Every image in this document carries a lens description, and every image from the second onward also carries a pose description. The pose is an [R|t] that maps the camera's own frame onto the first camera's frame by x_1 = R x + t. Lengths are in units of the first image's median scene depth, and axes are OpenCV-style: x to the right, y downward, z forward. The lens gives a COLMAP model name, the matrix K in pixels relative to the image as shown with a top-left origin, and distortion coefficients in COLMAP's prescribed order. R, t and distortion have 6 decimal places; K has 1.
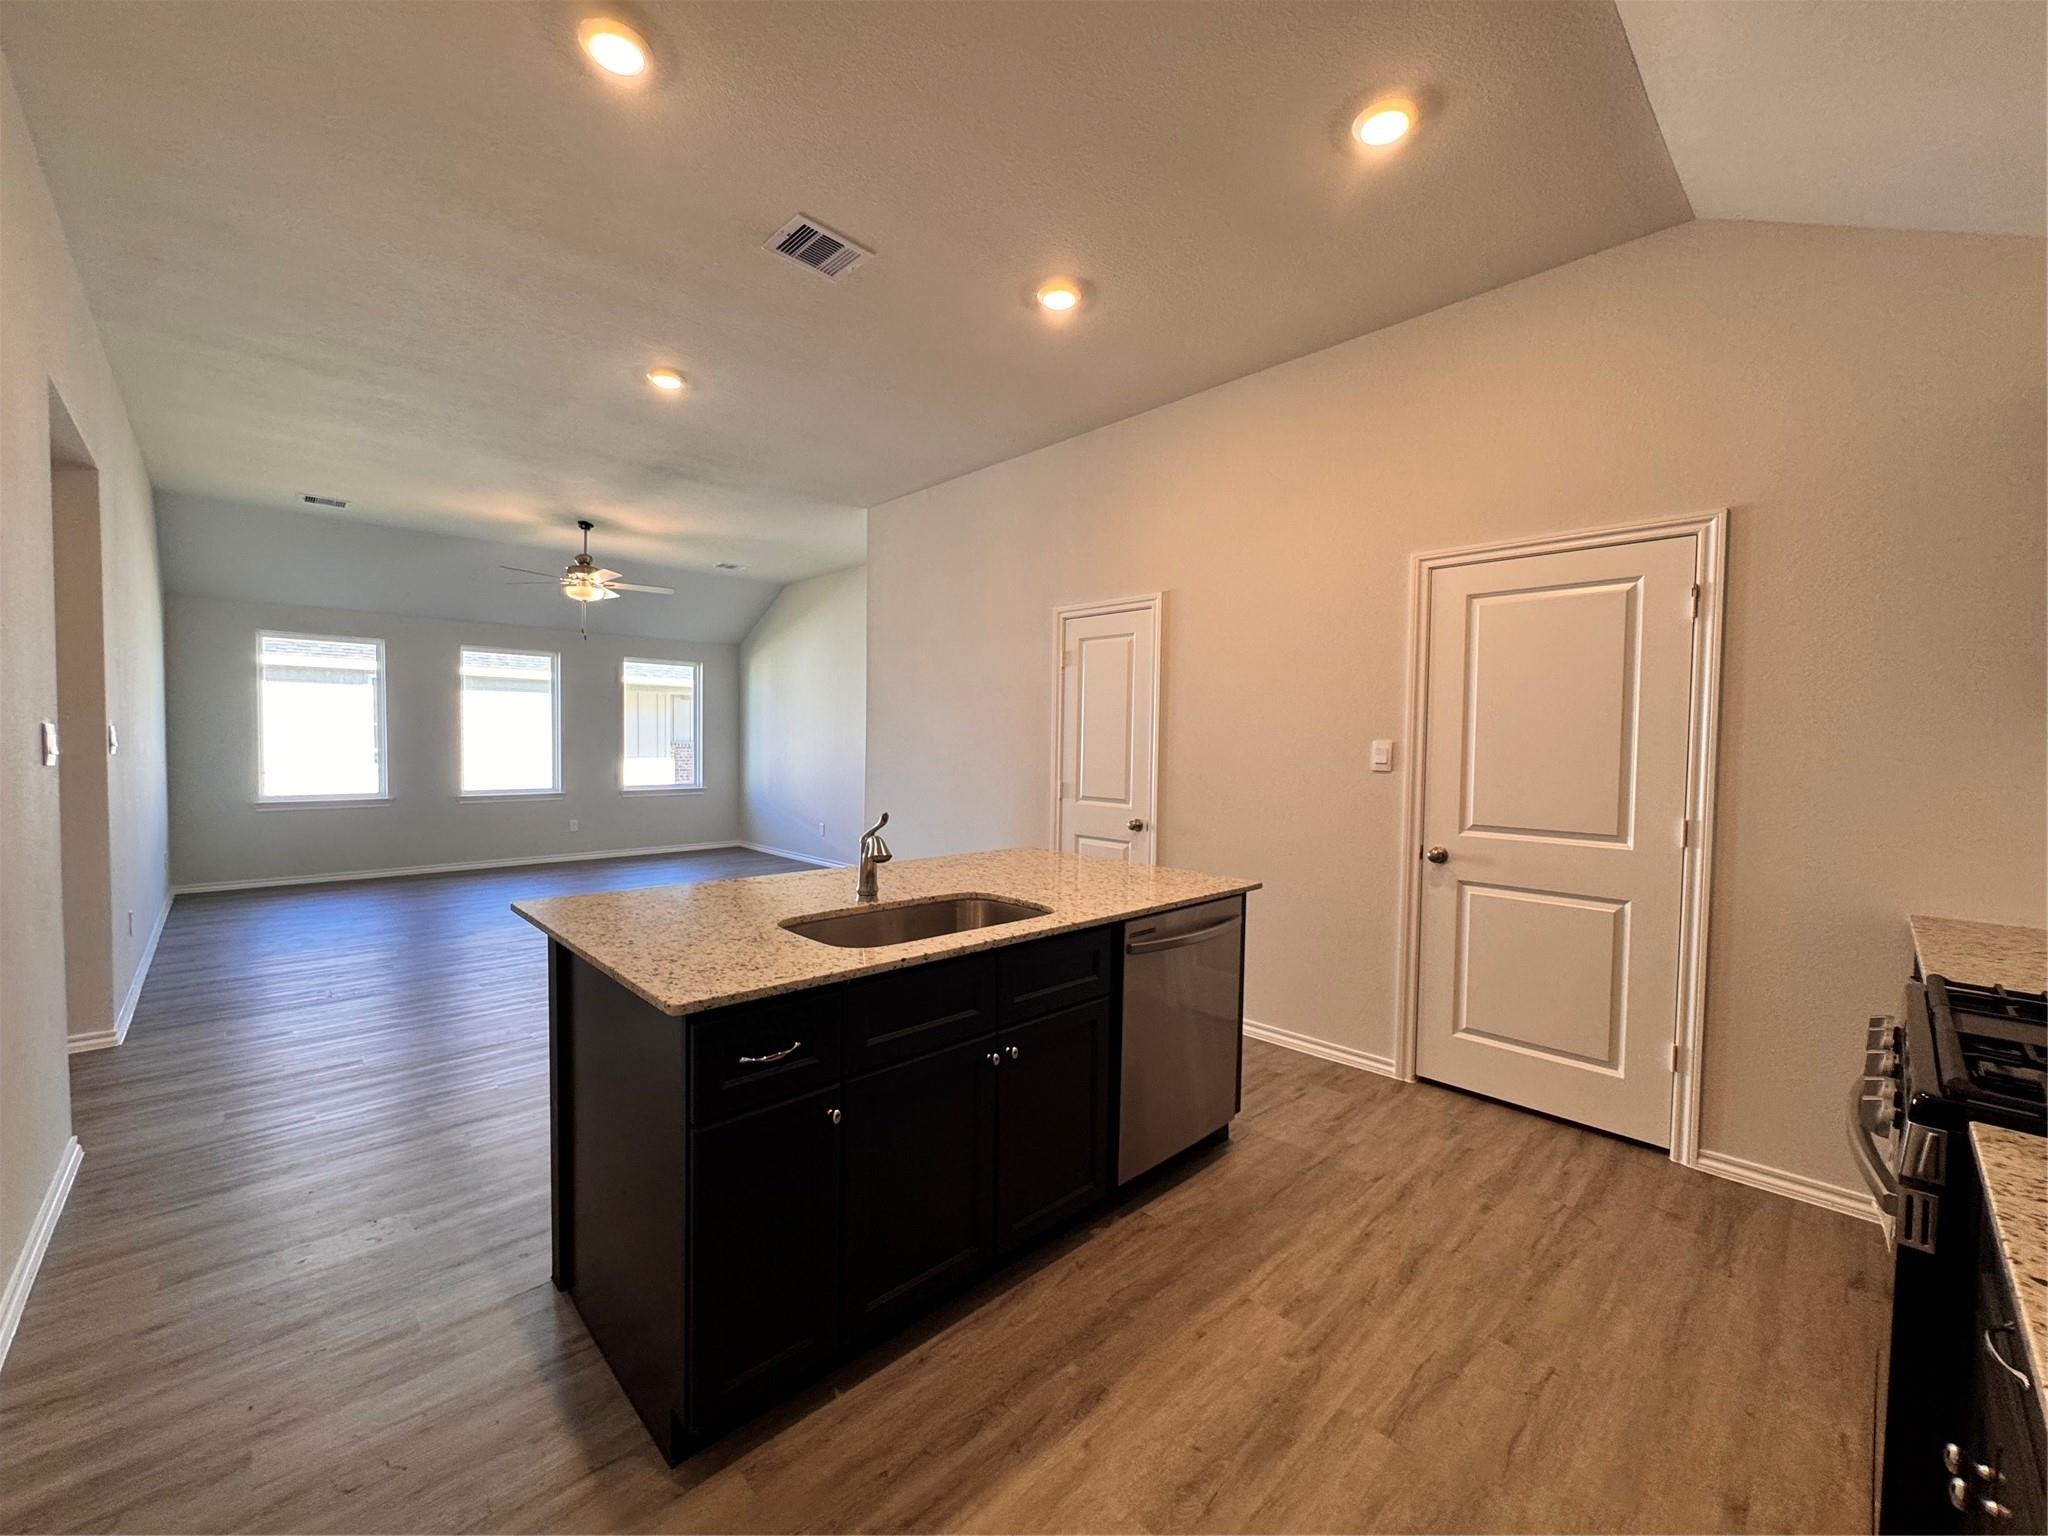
lens RADIAL K [[822.2, 0, 1030.2], [0, 822.2, 770.1], [0, 0, 1]] dist [-0.001015, 0.000341]
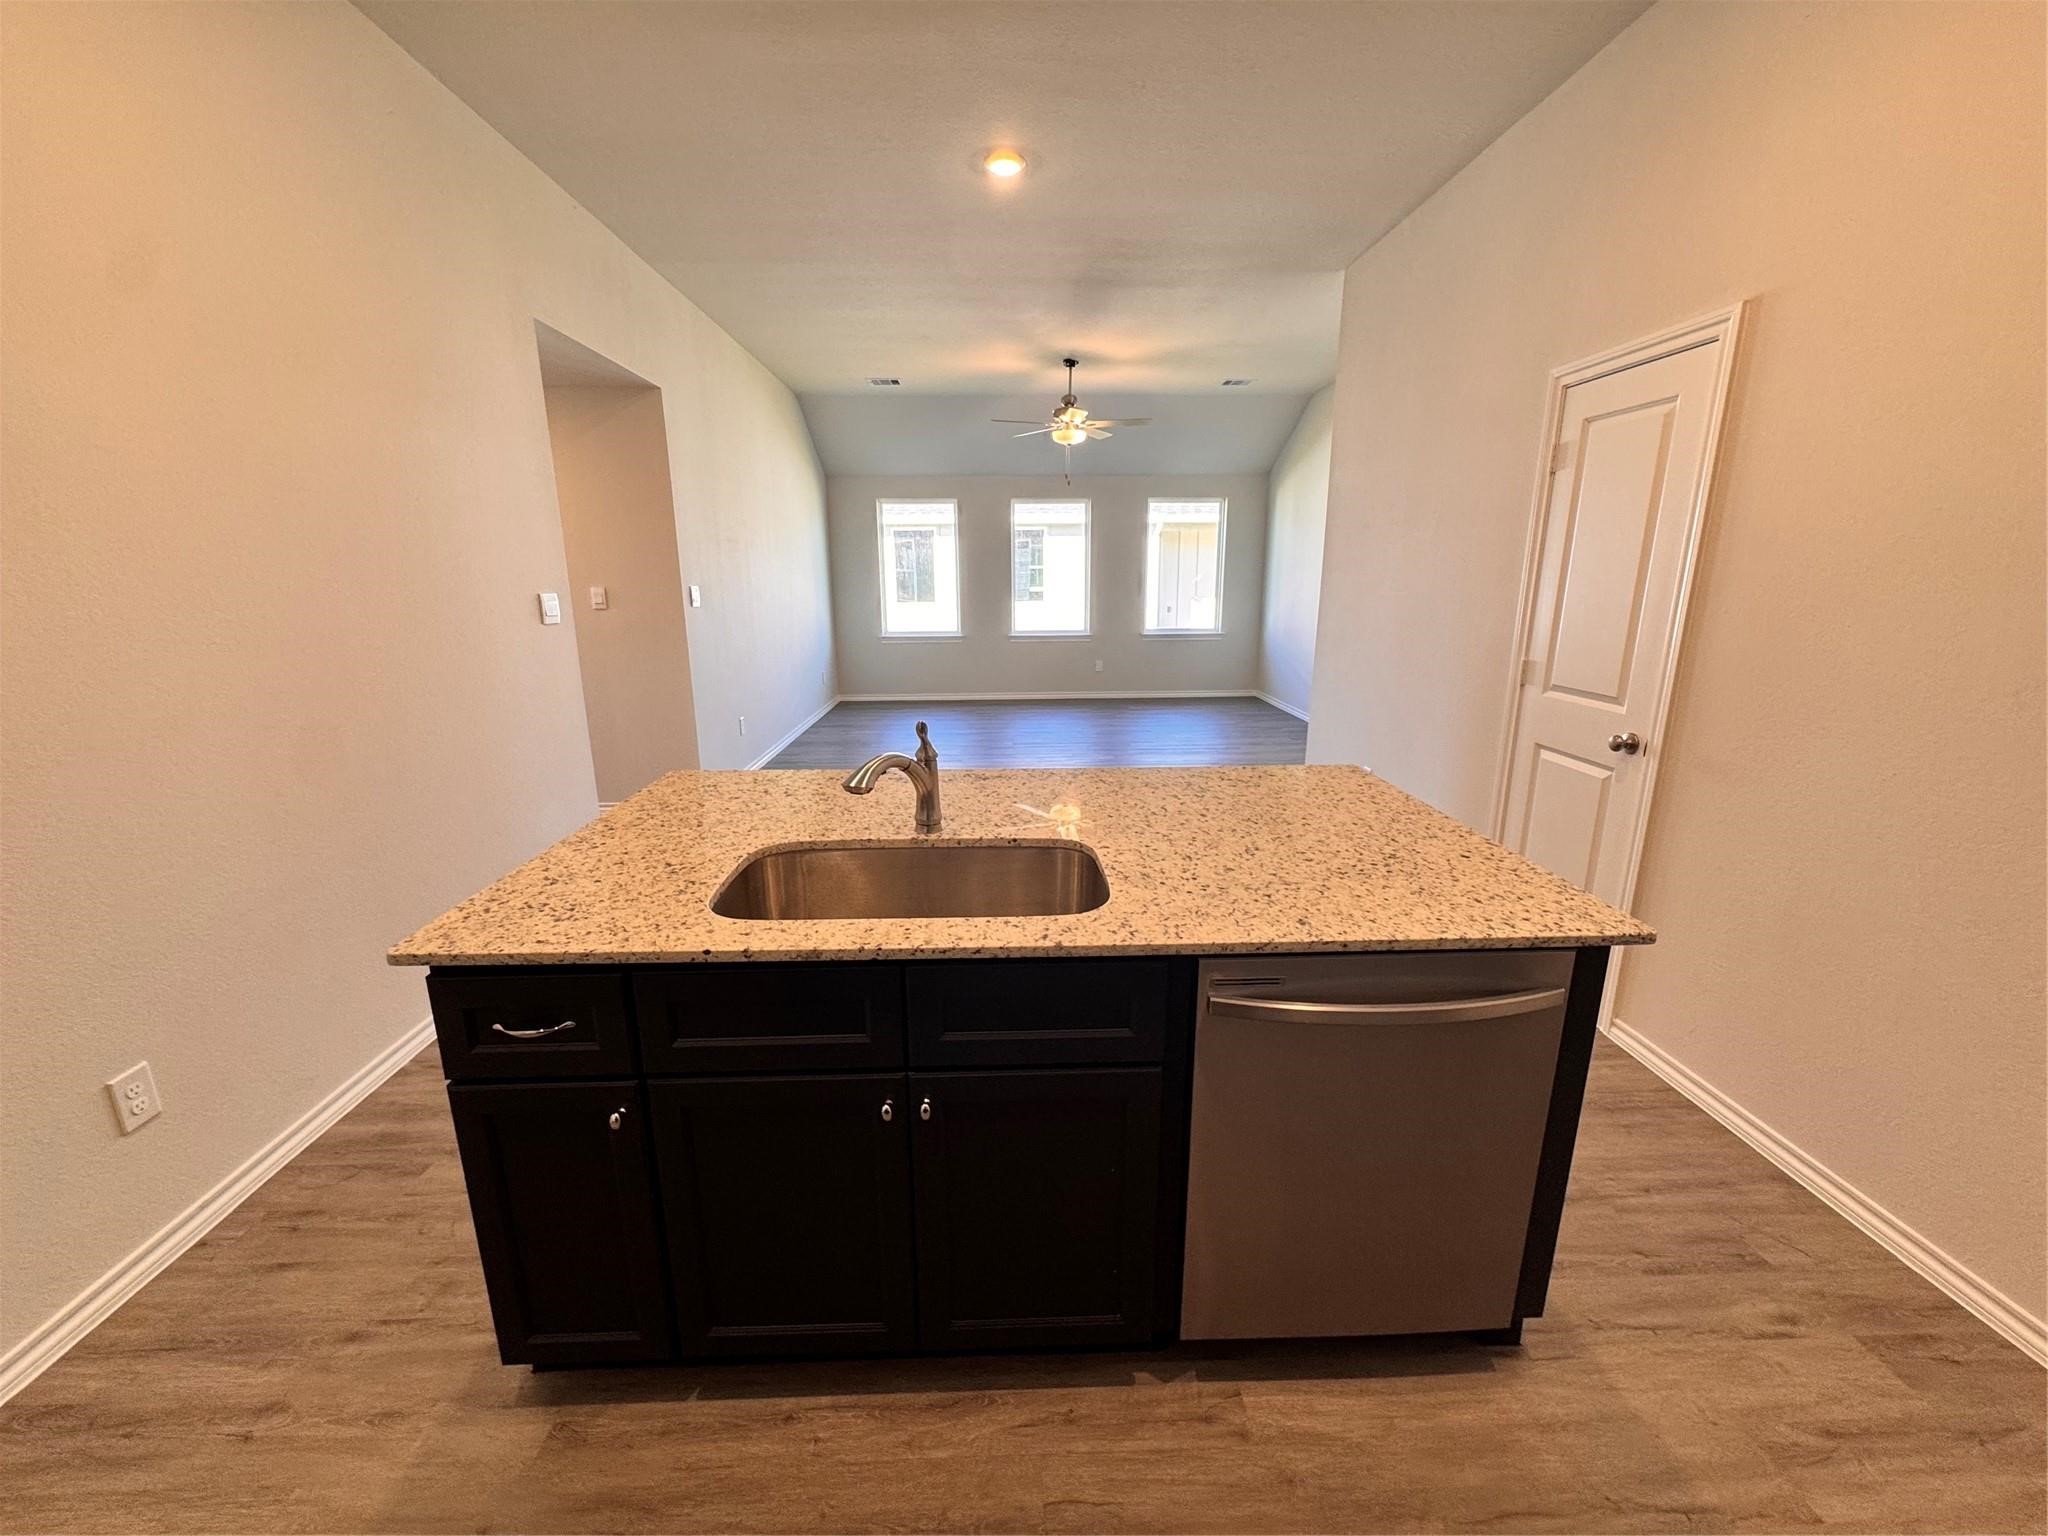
lens RADIAL K [[822.2, 0, 1017.6], [0, 822.2, 771.0], [0, 0, 1]] dist [-0.001015, 0.000341]
pose [[0.738506, 0.143451, -0.658811, 0.247132], [-0.010120, 0.979353, 0.201903, -0.035498], [0.674171, -0.142440, 0.724710, 0.343178]]
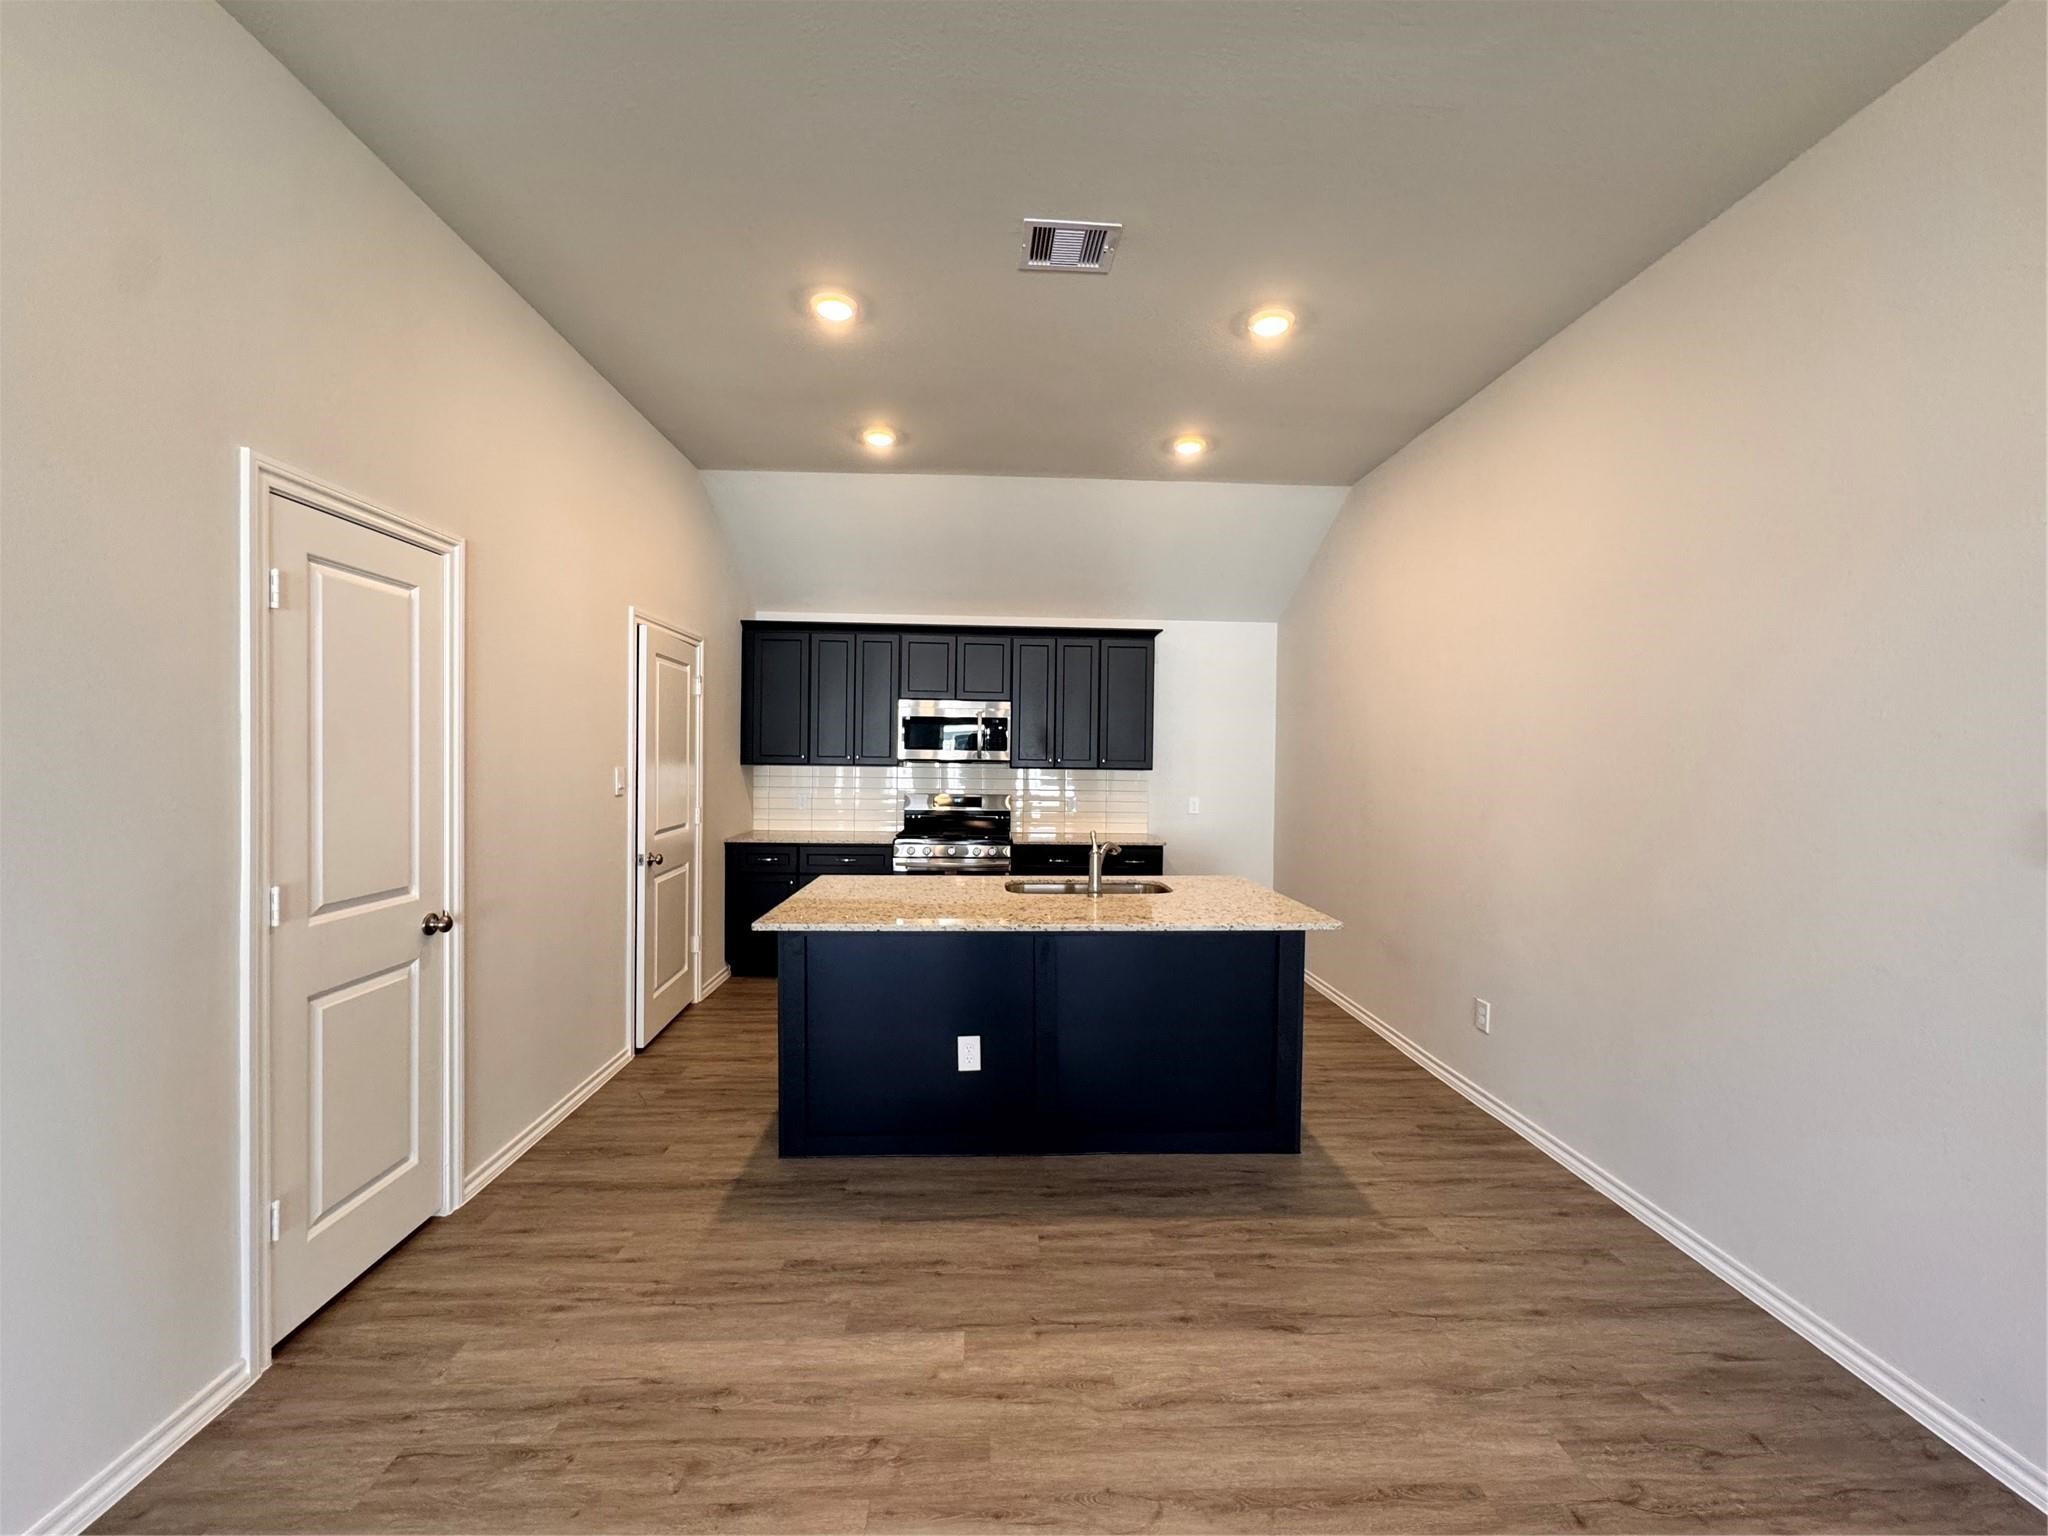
lens RADIAL K [[822.2, 0, 1025.5], [0, 822.2, 772.5], [0, 0, 1]] dist [-0.001015, 0.000341]
pose [[-0.747682, -0.035481, 0.663109, -0.701597], [0.001583, 0.998474, 0.055209, -0.087976], [-0.664056, 0.042328, -0.746484, 1.438530]]
